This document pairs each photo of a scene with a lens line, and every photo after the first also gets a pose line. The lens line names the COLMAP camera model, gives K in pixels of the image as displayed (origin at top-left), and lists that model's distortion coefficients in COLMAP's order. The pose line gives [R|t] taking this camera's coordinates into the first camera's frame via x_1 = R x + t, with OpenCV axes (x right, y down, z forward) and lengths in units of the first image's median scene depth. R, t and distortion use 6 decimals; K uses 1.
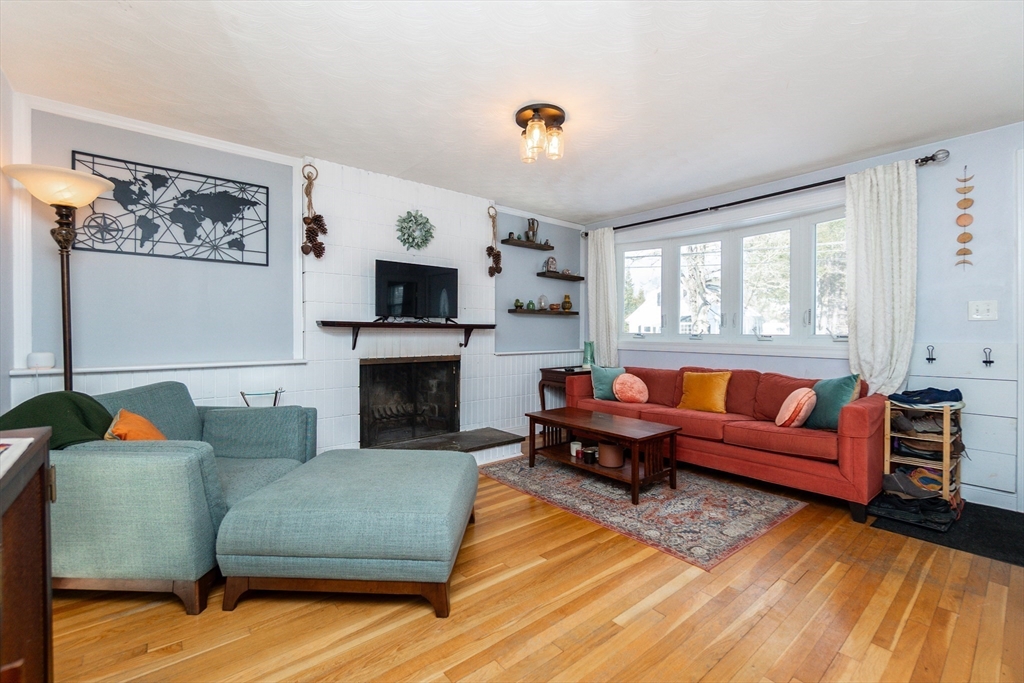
lens RADIAL K [[442.1, 0, 500.9], [0, 442.1, 333.6], [0, 0, 1]] dist [-0.003790, 0.001142]
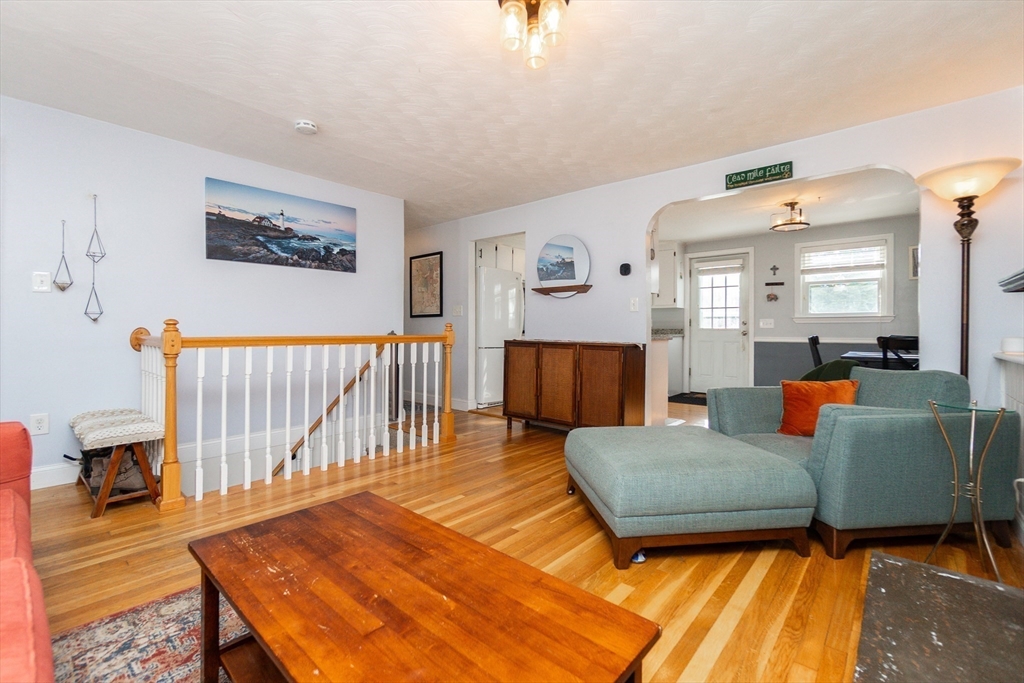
lens RADIAL K [[442.1, 0, 493.9], [0, 442.1, 326.4], [0, 0, 1]] dist [-0.003790, 0.001142]
pose [[-0.991004, -0.007897, -0.133601, 0.197620], [-0.006844, 0.999942, -0.008334, 0.026815], [0.133660, -0.007345, -0.991000, 1.397827]]
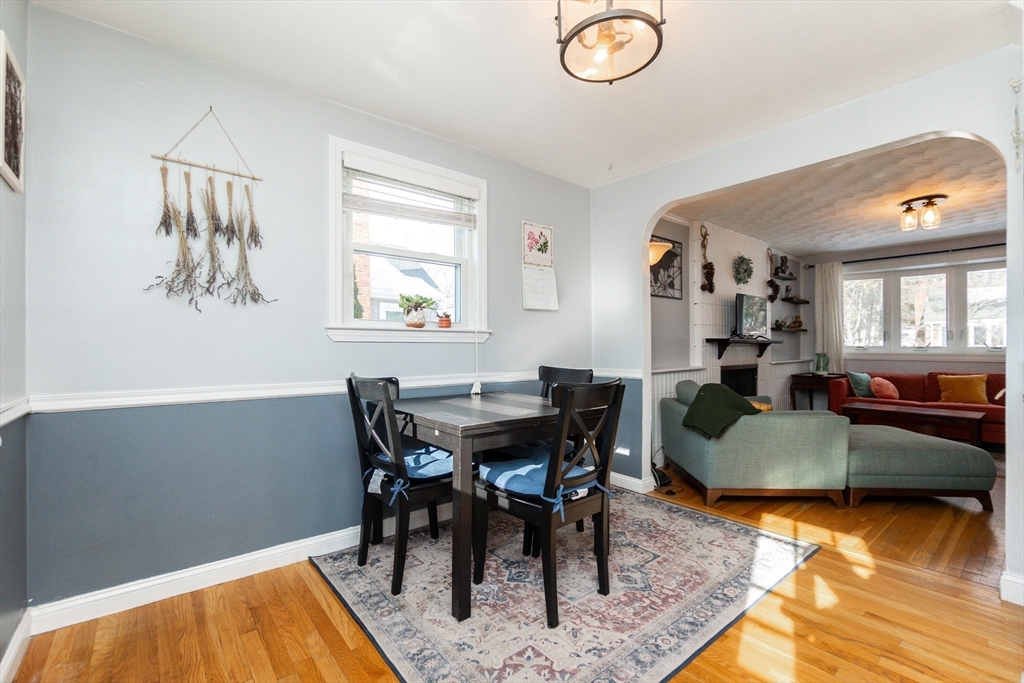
lens RADIAL K [[442.1, 0, 501.5], [0, 442.1, 347.7], [0, 0, 1]] dist [-0.003790, 0.001142]
pose [[0.999929, -0.006198, -0.010170, -1.095410], [0.006192, 0.999981, -0.000608, -0.002850], [0.010174, 0.000545, 0.999948, -0.410994]]
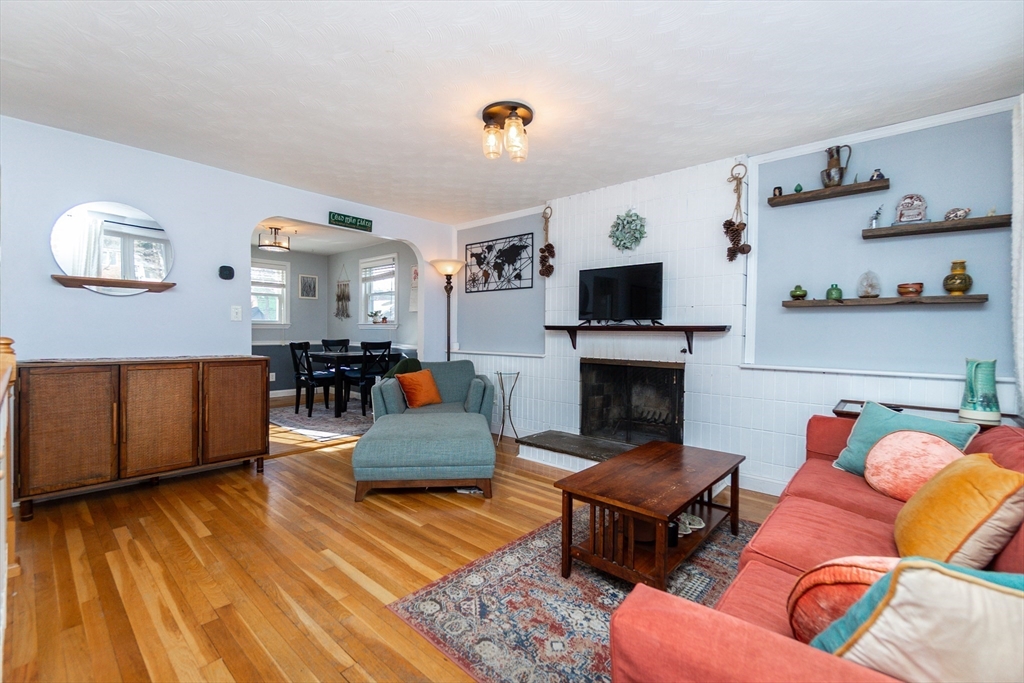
lens RADIAL K [[442.1, 0, 516.4], [0, 442.1, 338.6], [0, 0, 1]] dist [-0.003790, 0.001142]
pose [[0.162325, 0.016286, -0.986603, 0.892359], [-0.011069, 0.999831, 0.014683, -0.007973], [0.986675, 0.008537, 0.162478, 0.722394]]
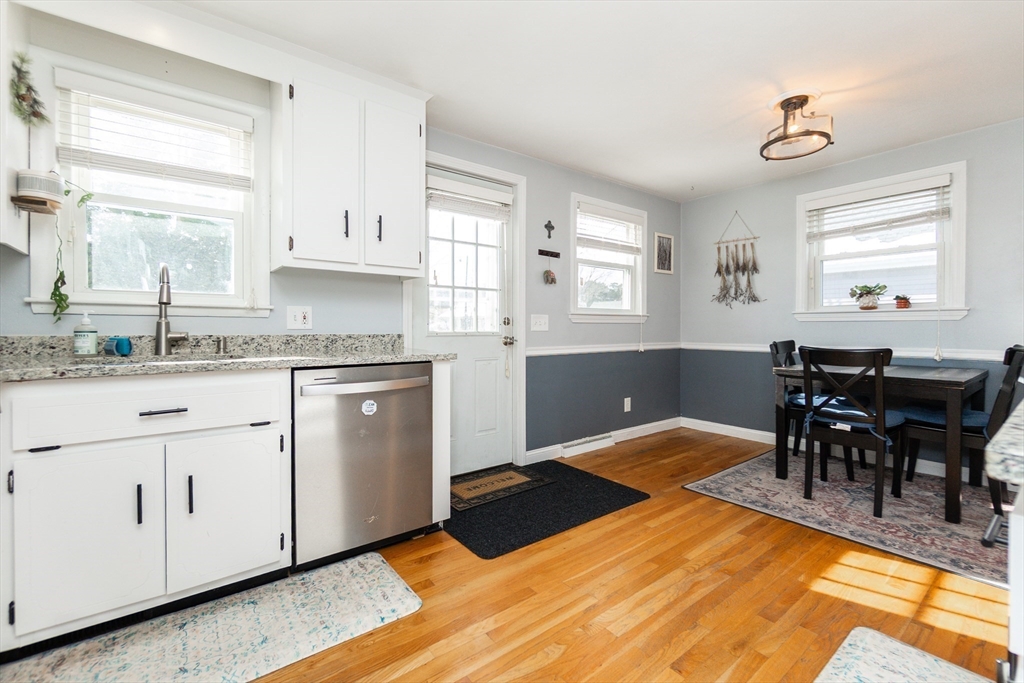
lens RADIAL K [[442.1, 0, 511.4], [0, 442.1, 332.9], [0, 0, 1]] dist [-0.003790, 0.001142]
pose [[-0.029282, 0.009046, -0.999530, -0.169835], [0.000507, 0.999959, 0.009035, 0.004858], [0.999571, -0.000242, -0.029286, -0.423775]]
